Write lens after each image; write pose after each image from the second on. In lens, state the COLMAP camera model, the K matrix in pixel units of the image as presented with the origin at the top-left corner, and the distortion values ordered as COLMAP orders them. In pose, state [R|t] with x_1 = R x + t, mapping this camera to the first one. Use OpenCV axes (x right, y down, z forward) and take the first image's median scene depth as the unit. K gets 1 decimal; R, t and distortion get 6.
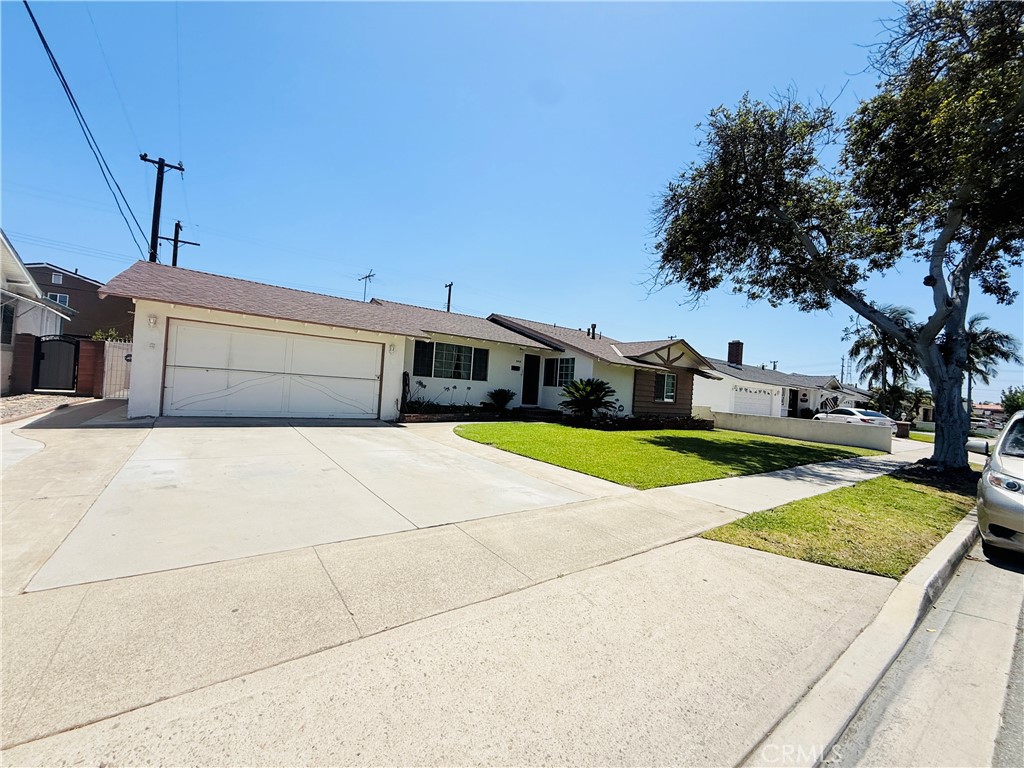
lens RADIAL K [[399.7, 0, 506.3], [0, 399.7, 382.4], [0, 0, 1]] dist [0.001028, 0.000731]
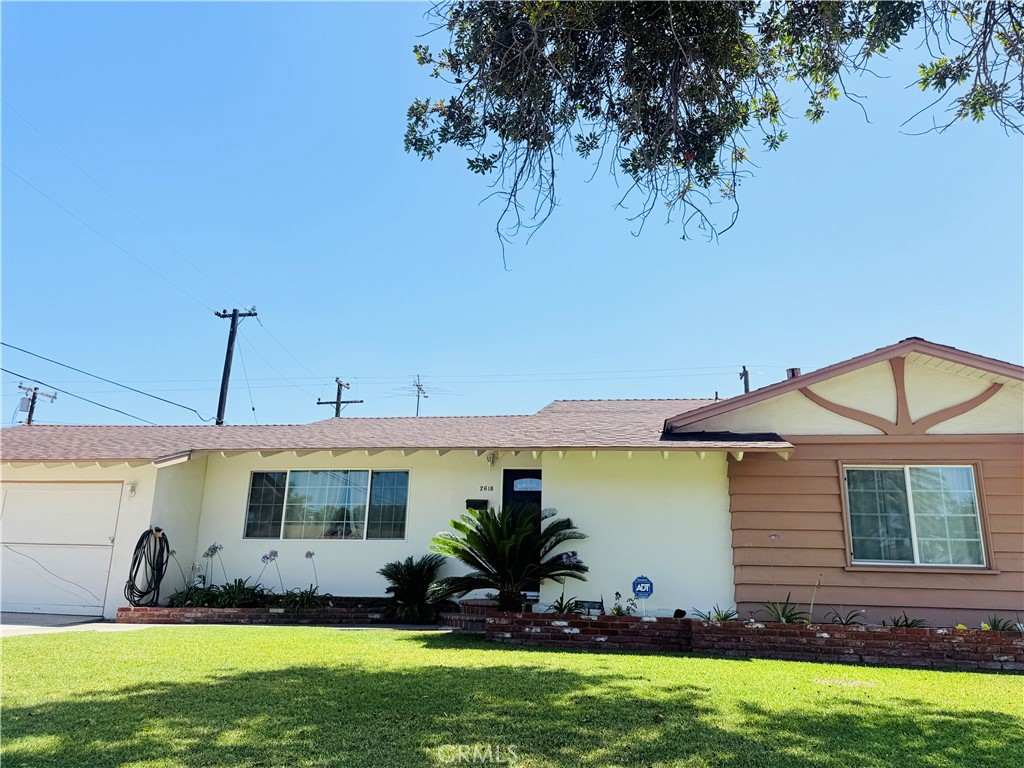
lens RADIAL K [[705.1, 0, 510.0], [0, 705.1, 392.5], [0, 0, 1]] dist [0.041284, -0.049380]
pose [[0.716834, -0.225688, -0.659707, 0.799978], [0.033638, 0.956257, -0.290587, 0.098333], [0.696432, 0.186112, 0.693070, 0.638896]]
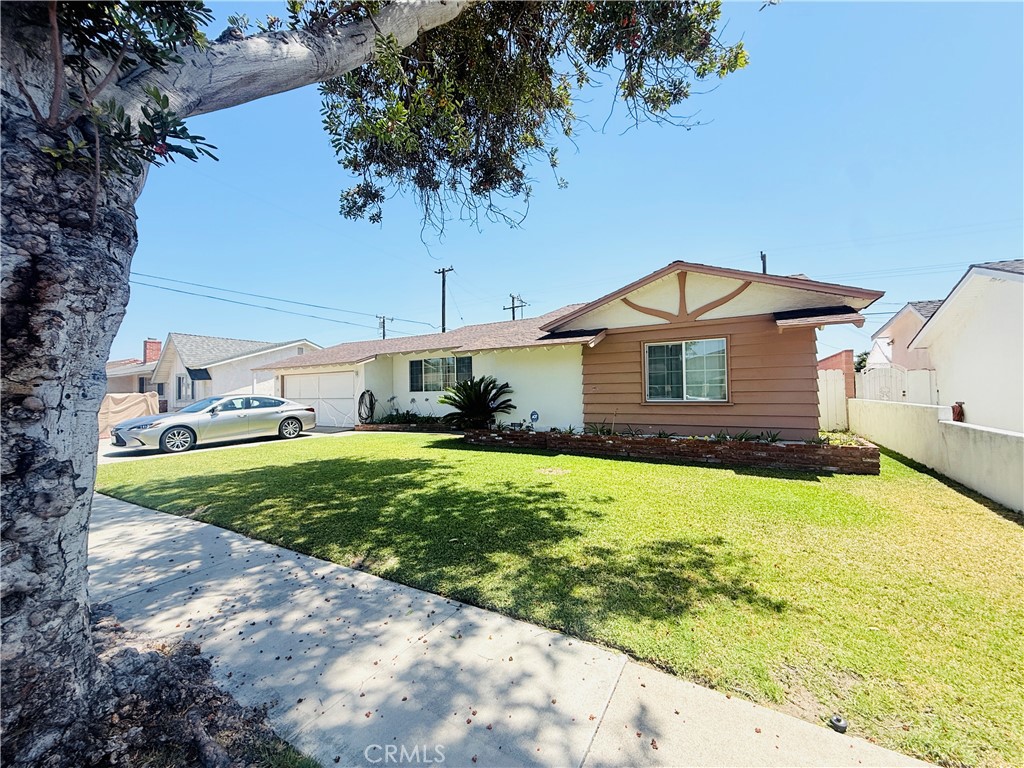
lens RADIAL K [[399.7, 0, 513.9], [0, 399.7, 383.2], [0, 0, 1]] dist [0.001028, 0.000731]
pose [[0.417191, -0.095452, -0.903793, 1.078312], [0.058091, 0.995236, -0.078295, 0.076382], [0.906961, -0.019838, 0.420748, 0.910355]]
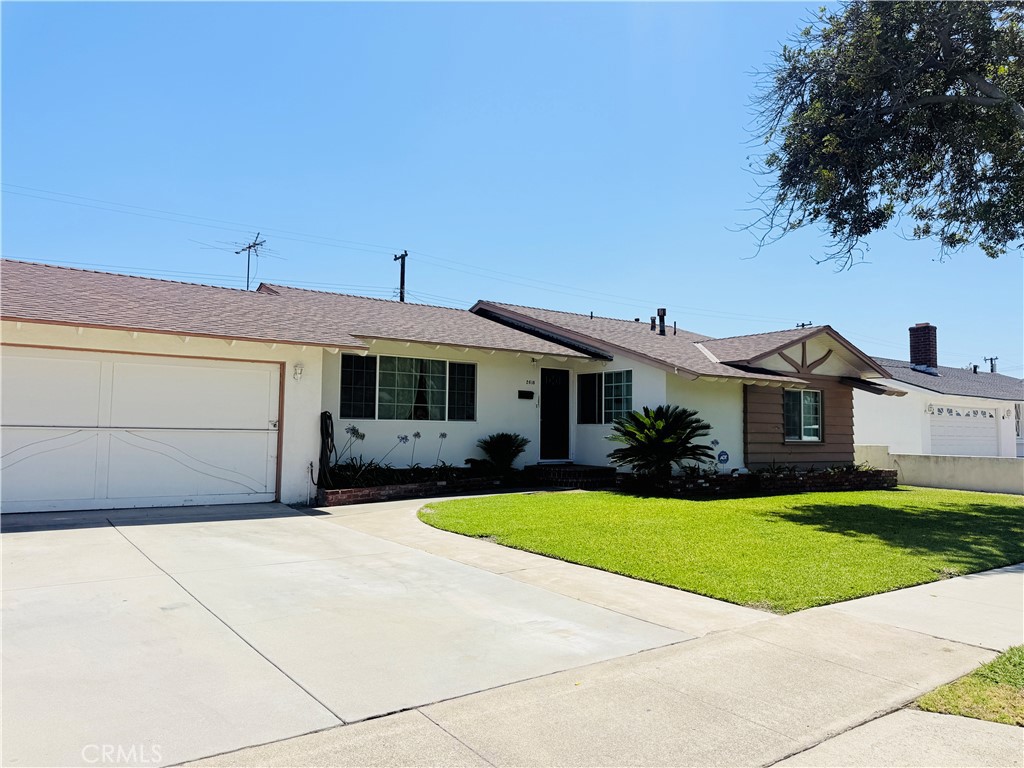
lens RADIAL K [[705.1, 0, 501.1], [0, 705.1, 388.0], [0, 0, 1]] dist [0.041284, -0.049380]
pose [[0.998397, -0.055288, -0.012113, 0.001784], [0.054620, 0.997263, -0.049832, 0.002496], [0.014835, 0.049091, 0.998684, 0.033527]]
